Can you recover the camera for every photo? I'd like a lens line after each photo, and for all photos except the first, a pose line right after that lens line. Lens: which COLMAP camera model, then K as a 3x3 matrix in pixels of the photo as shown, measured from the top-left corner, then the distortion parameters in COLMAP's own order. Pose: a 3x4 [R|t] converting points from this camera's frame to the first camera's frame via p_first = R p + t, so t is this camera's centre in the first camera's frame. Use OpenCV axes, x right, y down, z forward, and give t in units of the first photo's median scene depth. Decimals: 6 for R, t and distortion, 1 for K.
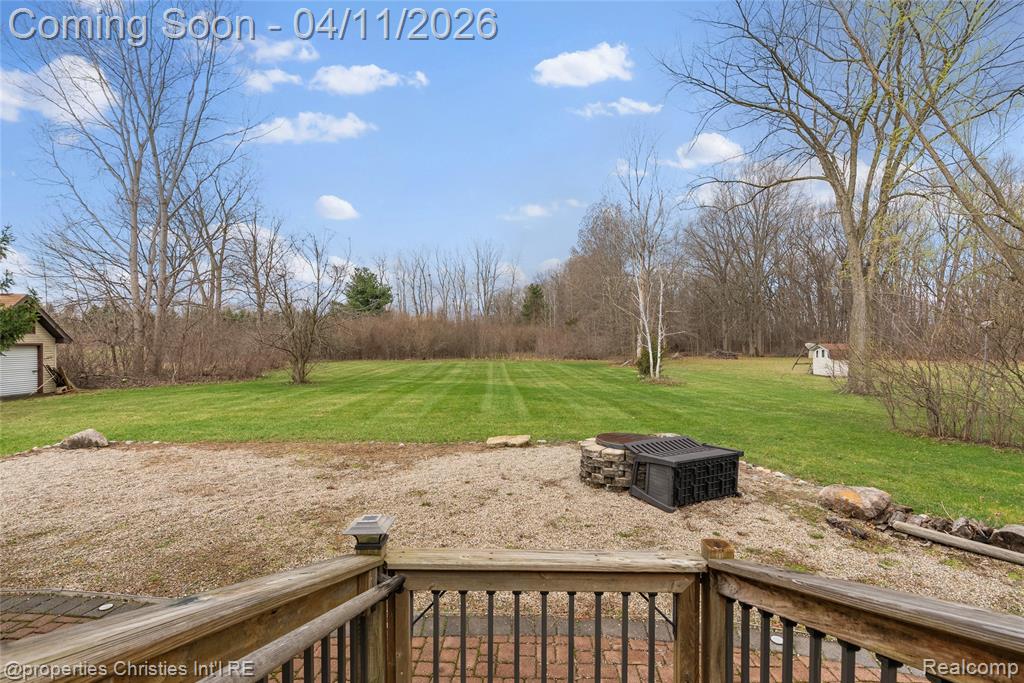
lens RADIAL K [[470.5, 0, 512.0], [0, 470.5, 341.5], [0, 0, 1]] dist [-0.011897, -0.000240]
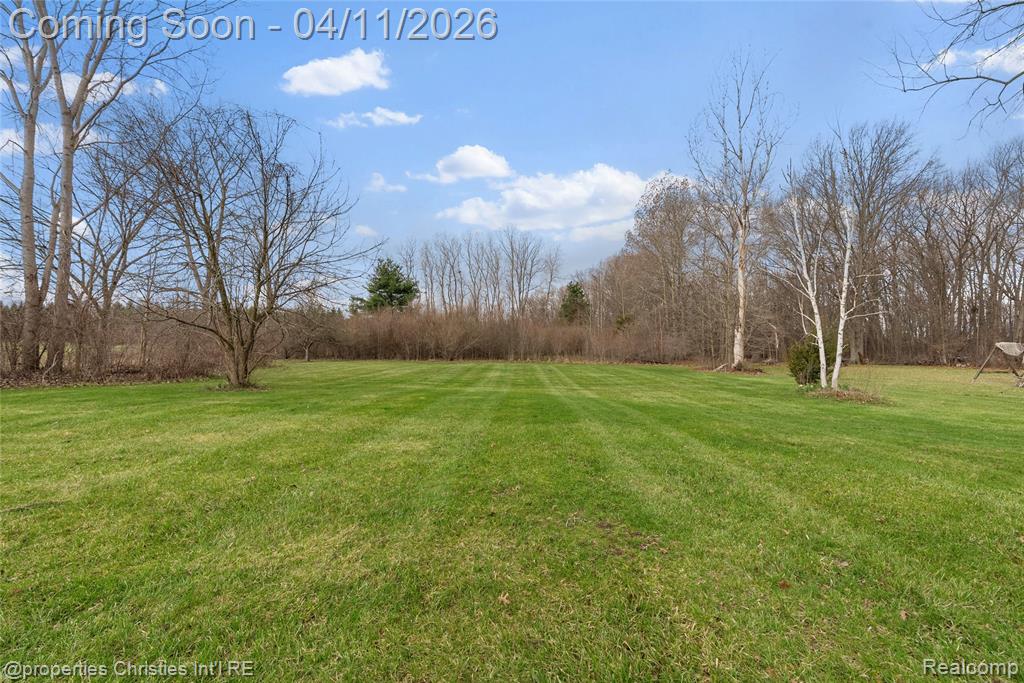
lens RADIAL K [[470.5, 0, 512.0], [0, 470.5, 341.5], [0, 0, 1]] dist [-0.011897, -0.000240]
pose [[0.997995, 0.011901, -0.062162, -0.026923], [-0.012802, 0.999818, -0.014125, 0.012975], [0.061982, 0.014893, 0.997966, 0.161493]]
